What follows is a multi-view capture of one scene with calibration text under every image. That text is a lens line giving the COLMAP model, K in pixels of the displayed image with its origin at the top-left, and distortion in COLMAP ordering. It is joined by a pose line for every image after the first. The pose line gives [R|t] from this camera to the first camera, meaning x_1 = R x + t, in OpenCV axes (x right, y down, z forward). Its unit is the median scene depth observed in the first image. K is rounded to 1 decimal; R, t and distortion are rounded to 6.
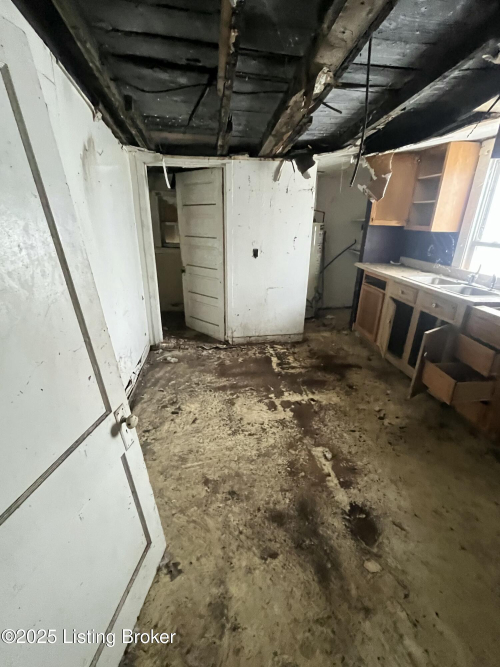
lens RADIAL K [[301.9, 0, 250.0], [0, 301.9, 333.5], [0, 0, 1]] dist [-0.001950, -0.000522]
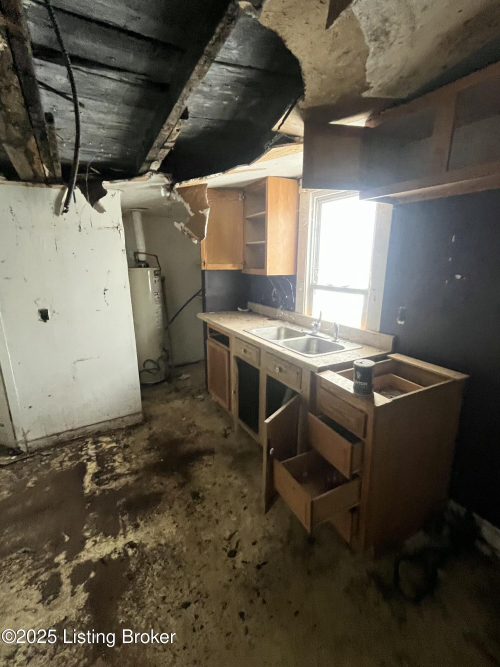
lens RADIAL K [[301.9, 0, 250.0], [0, 301.9, 333.5], [0, 0, 1]] dist [-0.001950, -0.000522]
pose [[0.927659, -0.109035, 0.357156, 0.229796], [0.152637, 0.983592, -0.096174, -0.100435], [-0.340809, 0.143732, 0.929080, 0.241445]]
